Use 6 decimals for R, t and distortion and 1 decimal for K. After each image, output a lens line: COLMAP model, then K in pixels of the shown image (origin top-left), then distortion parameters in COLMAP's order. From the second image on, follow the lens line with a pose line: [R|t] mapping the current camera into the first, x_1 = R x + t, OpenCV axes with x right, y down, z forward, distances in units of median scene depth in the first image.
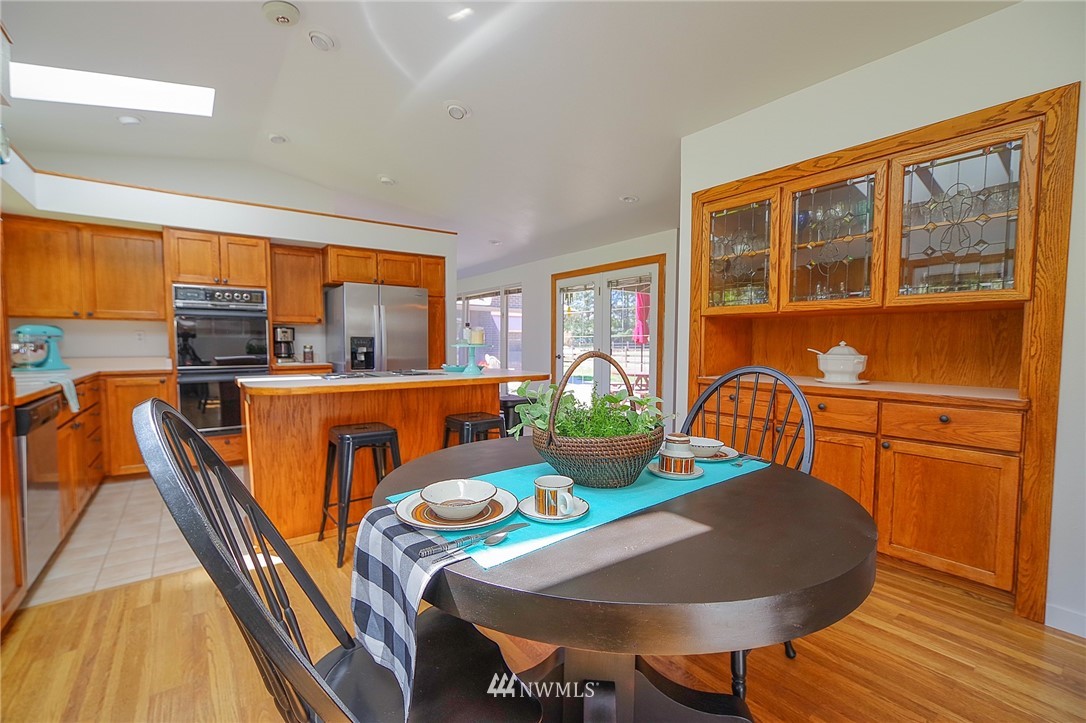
lens RADIAL K [[470.9, 0, 540.2], [0, 470.9, 368.4], [0, 0, 1]] dist [0.001550, 0.000414]
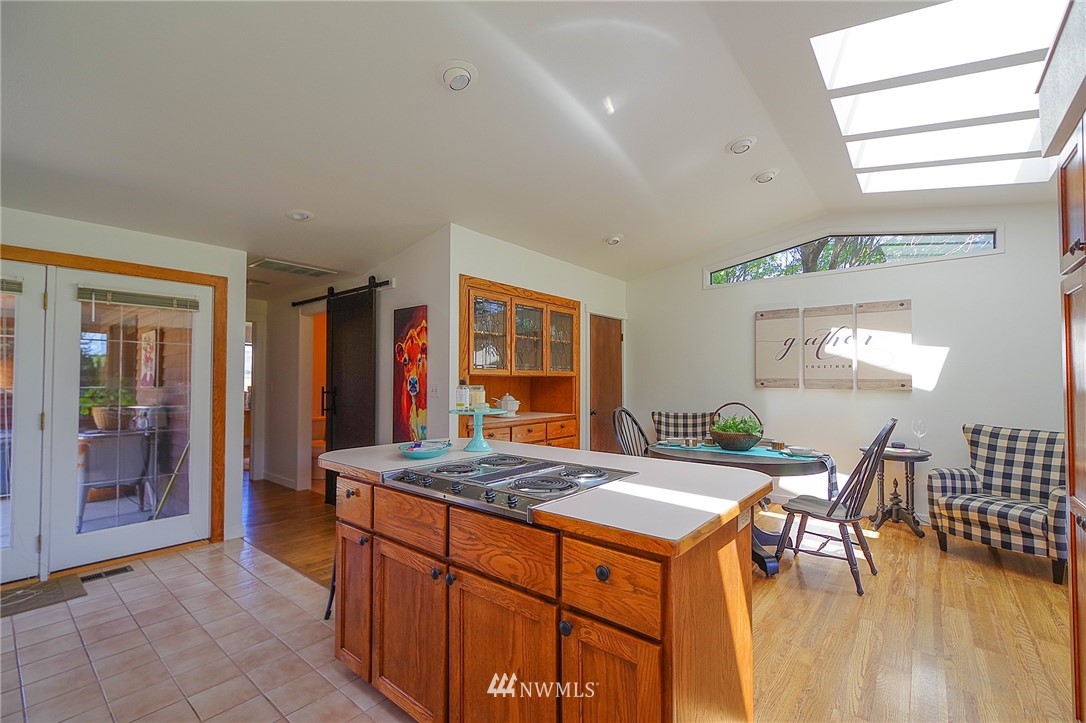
lens RADIAL K [[470.9, 0, 539.8], [0, 470.9, 367.7], [0, 0, 1]] dist [0.001550, 0.000414]
pose [[-0.239676, 0.020084, 0.970645, -0.764710], [0.051441, 0.998644, -0.007962, -0.093269], [-0.969489, 0.048023, -0.240384, 0.939858]]
